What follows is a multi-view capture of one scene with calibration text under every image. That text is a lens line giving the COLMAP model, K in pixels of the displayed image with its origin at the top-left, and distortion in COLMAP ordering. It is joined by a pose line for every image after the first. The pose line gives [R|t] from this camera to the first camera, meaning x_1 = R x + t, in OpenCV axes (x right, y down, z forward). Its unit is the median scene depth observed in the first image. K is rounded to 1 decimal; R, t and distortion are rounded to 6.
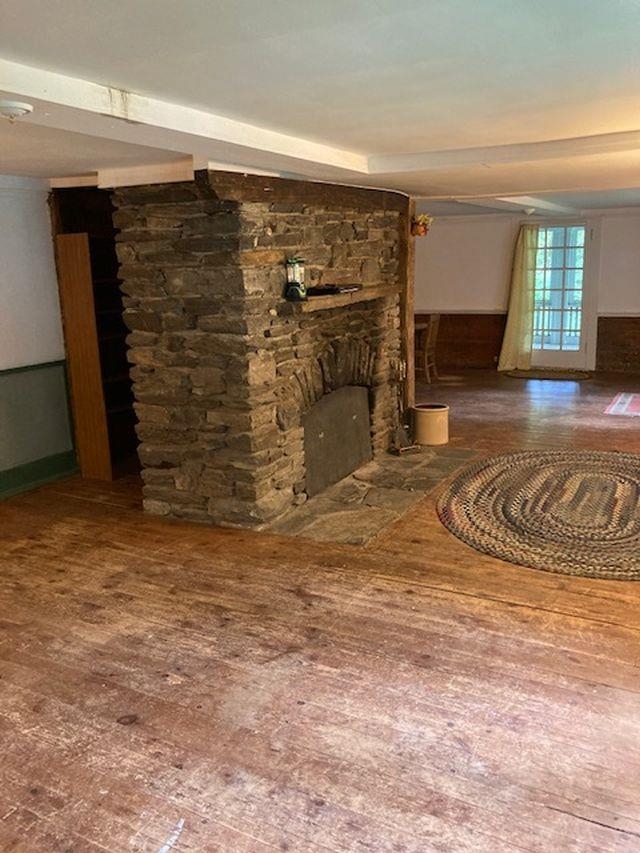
lens RADIAL K [[695.0, 0, 326.3], [0, 695.0, 423.7], [0, 0, 1]] dist [0.041238, -0.054398]
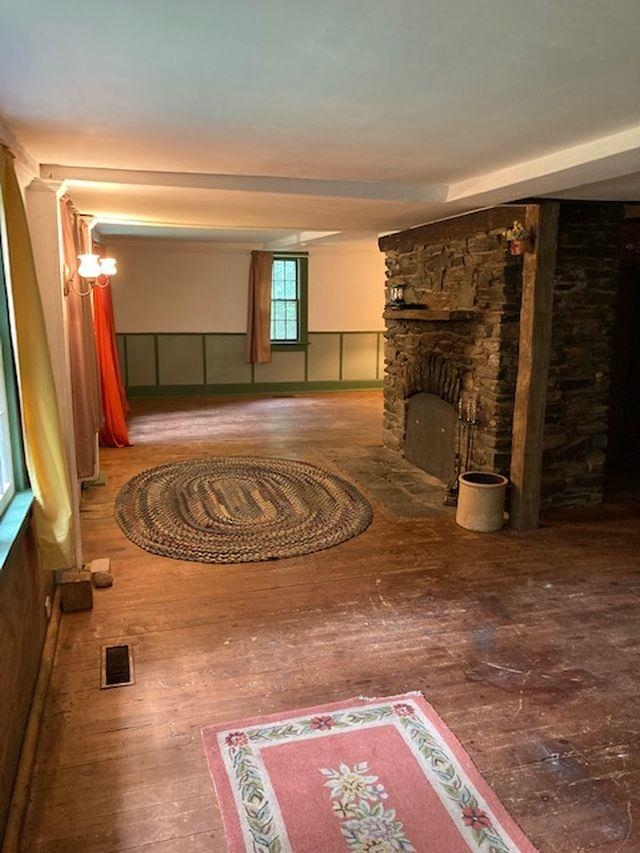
lens RADIAL K [[695.0, 0, 337.9], [0, 695.0, 434.6], [0, 0, 1]] dist [0.041238, -0.054398]
pose [[-0.698102, 0.167017, -0.696246, 1.136345], [-0.151202, 0.916095, 0.371360, -0.474285], [0.699851, 0.364521, -0.614275, 1.939724]]
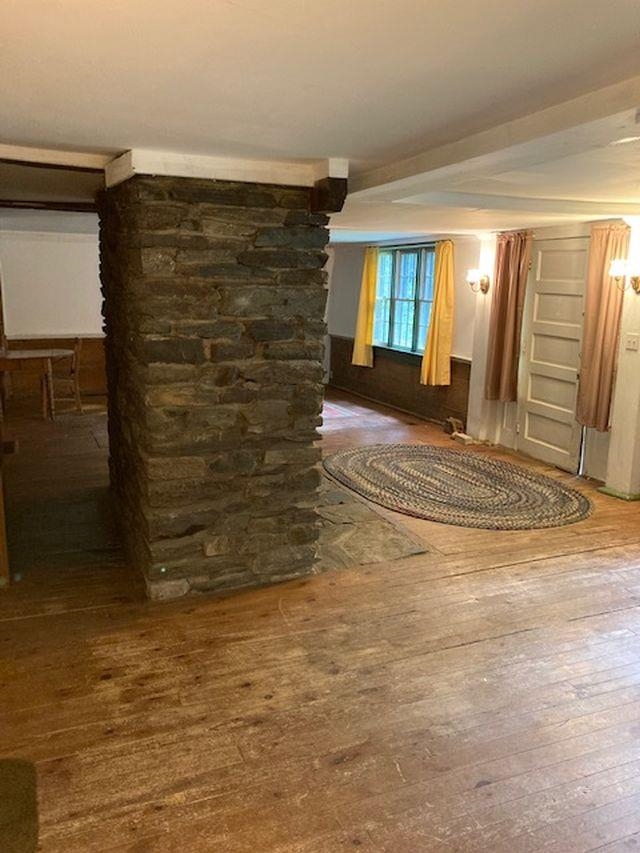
lens RADIAL K [[695.0, 0, 319.2], [0, 695.0, 425.2], [0, 0, 1]] dist [0.041238, -0.054398]
pose [[0.637523, -0.119148, 0.761162, -0.771756], [0.142538, 0.989154, 0.035452, -0.070230], [-0.757131, 0.085893, 0.647592, 0.388399]]
